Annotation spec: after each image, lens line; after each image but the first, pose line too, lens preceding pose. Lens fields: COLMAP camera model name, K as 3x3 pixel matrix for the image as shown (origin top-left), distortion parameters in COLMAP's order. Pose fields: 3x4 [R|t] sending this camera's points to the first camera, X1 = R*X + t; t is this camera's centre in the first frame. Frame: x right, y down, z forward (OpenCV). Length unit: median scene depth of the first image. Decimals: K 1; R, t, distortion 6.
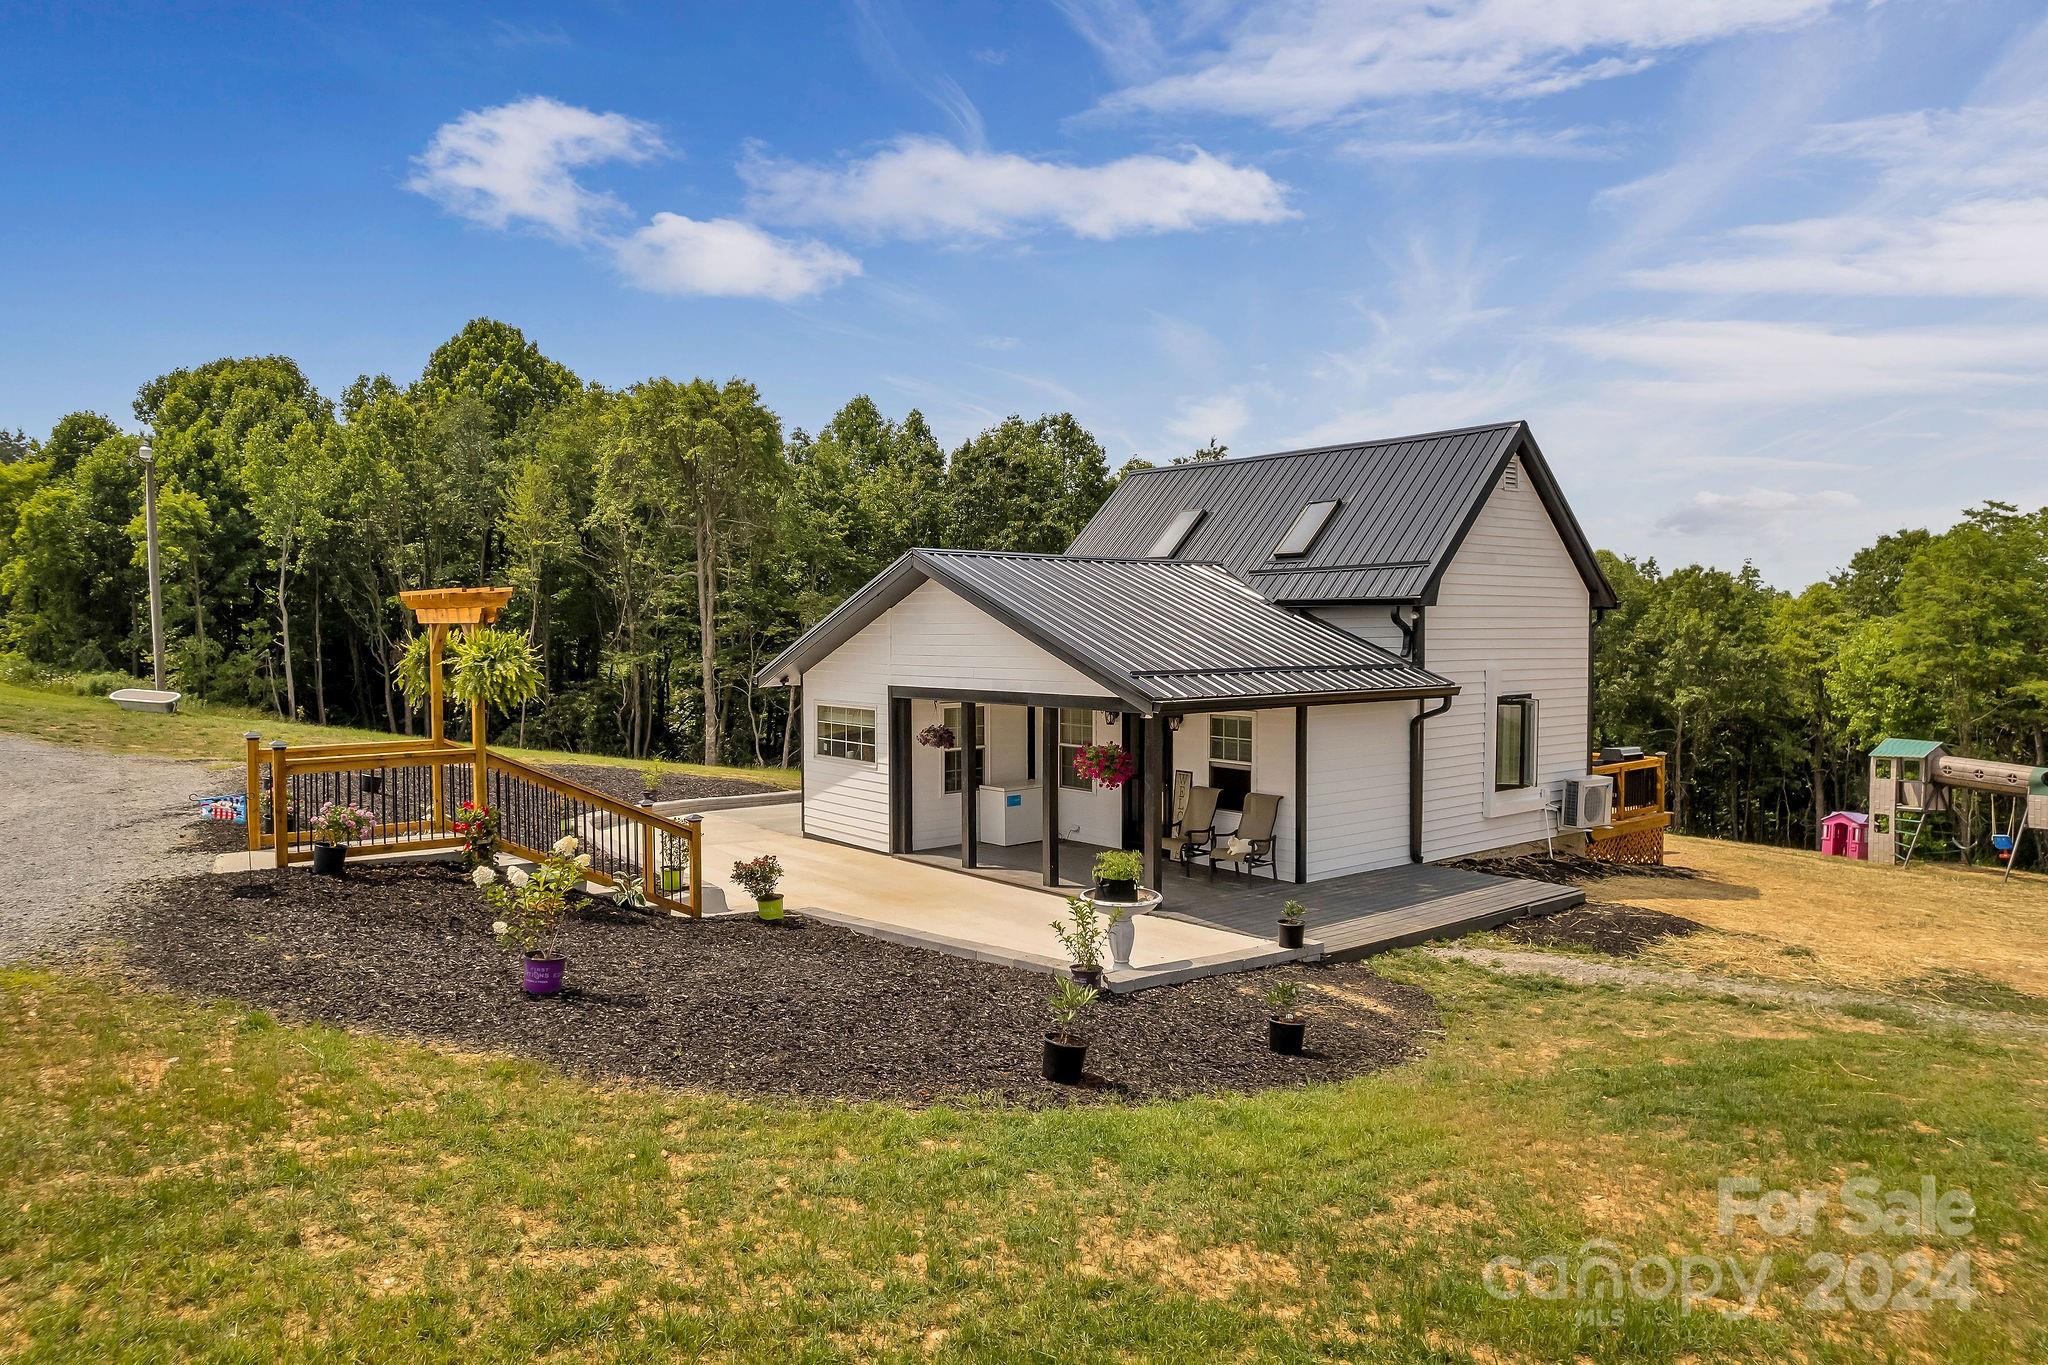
lens RADIAL K [[1323.4, 0, 1024.0], [0, 1323.4, 682.5], [0, 0, 1]] dist [-0.072470, 0.038625]
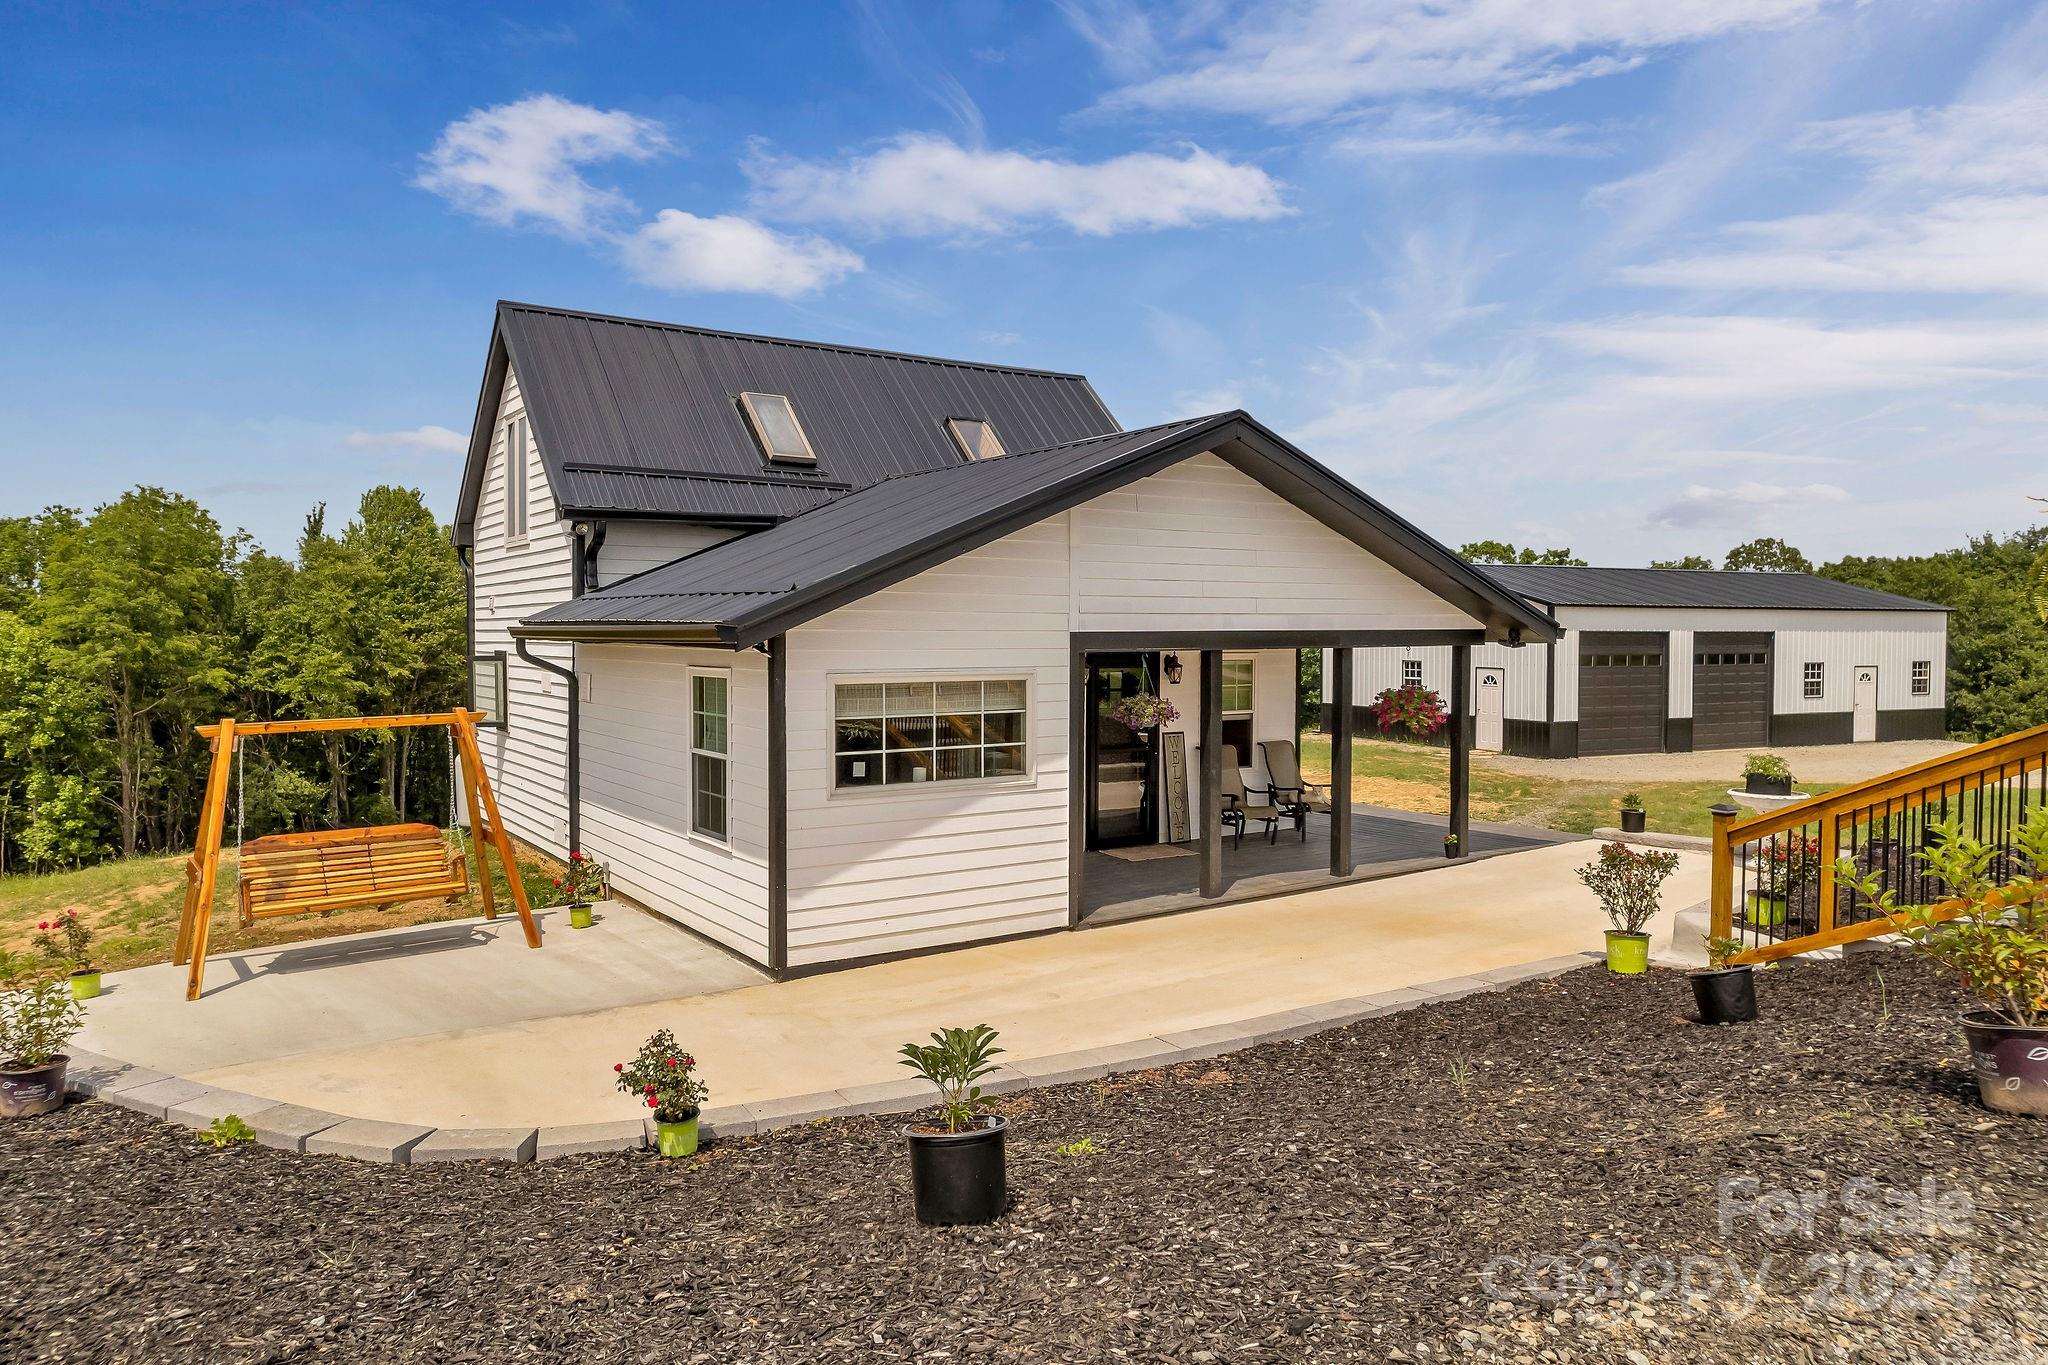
lens RADIAL K [[1340.4, 0, 1018.6], [0, 1340.4, 652.1], [0, 0, 1]] dist [-0.075952, 0.054416]
pose [[0.084458, -0.013840, 0.996331, -0.652975], [0.041689, 0.999077, 0.010344, 0.004259], [-0.995555, 0.040662, 0.084957, 0.936844]]
